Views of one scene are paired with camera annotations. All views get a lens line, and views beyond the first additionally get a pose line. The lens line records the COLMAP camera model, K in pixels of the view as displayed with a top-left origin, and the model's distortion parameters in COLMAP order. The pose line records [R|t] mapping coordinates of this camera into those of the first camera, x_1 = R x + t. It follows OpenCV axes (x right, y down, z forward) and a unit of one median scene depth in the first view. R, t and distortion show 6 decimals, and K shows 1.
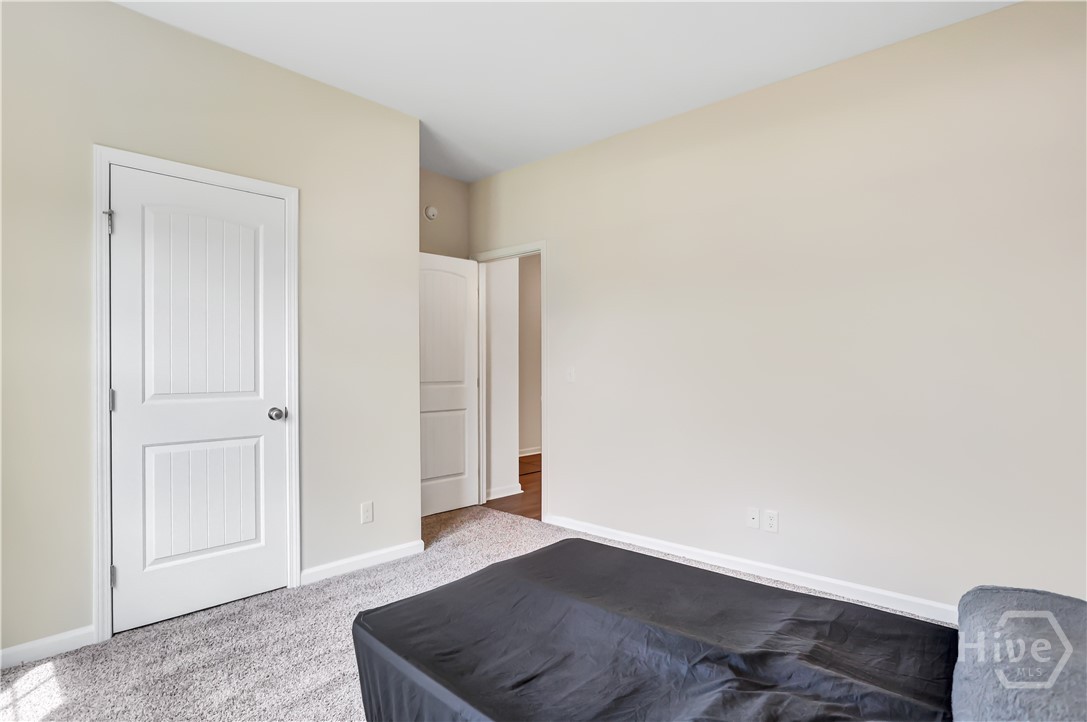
lens RADIAL K [[544.8, 0, 542.5], [0, 544.8, 365.8], [0, 0, 1]] dist [-0.048161, 0.016834]
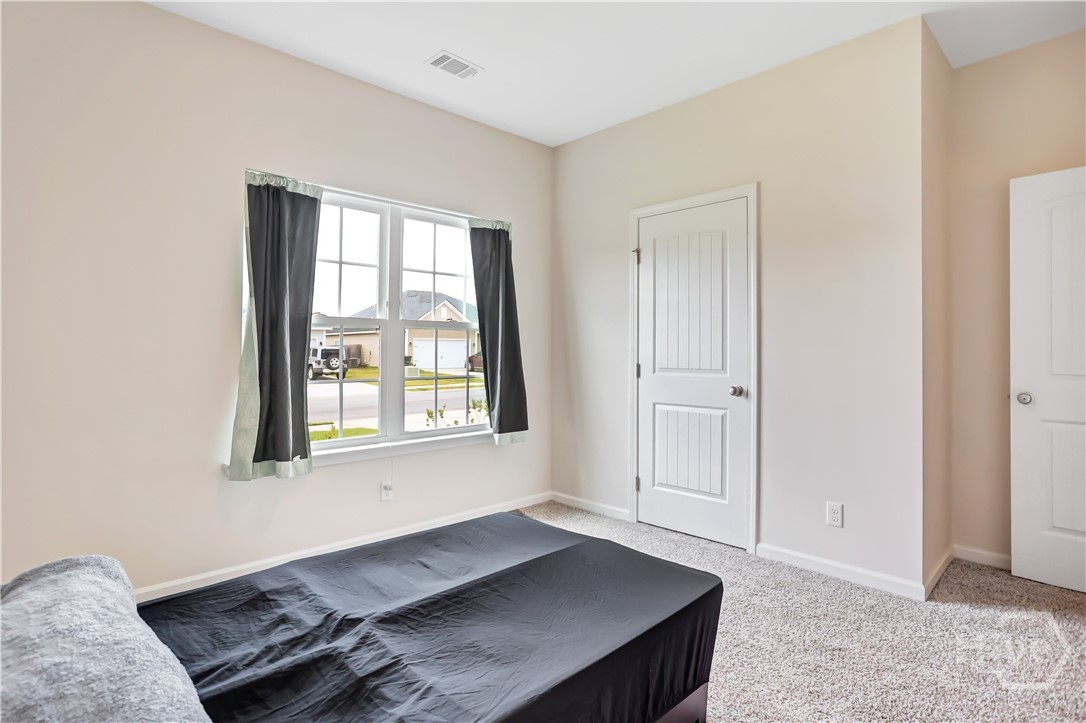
lens RADIAL K [[544.3, 0, 542.9], [0, 544.3, 352.3], [0, 0, 1]] dist [-0.048161, 0.016834]
pose [[-0.034669, 0.000890, -0.999398, 0.668564], [-0.005087, 0.999986, 0.001067, 0.009428], [0.999386, 0.005121, -0.034664, 0.655899]]
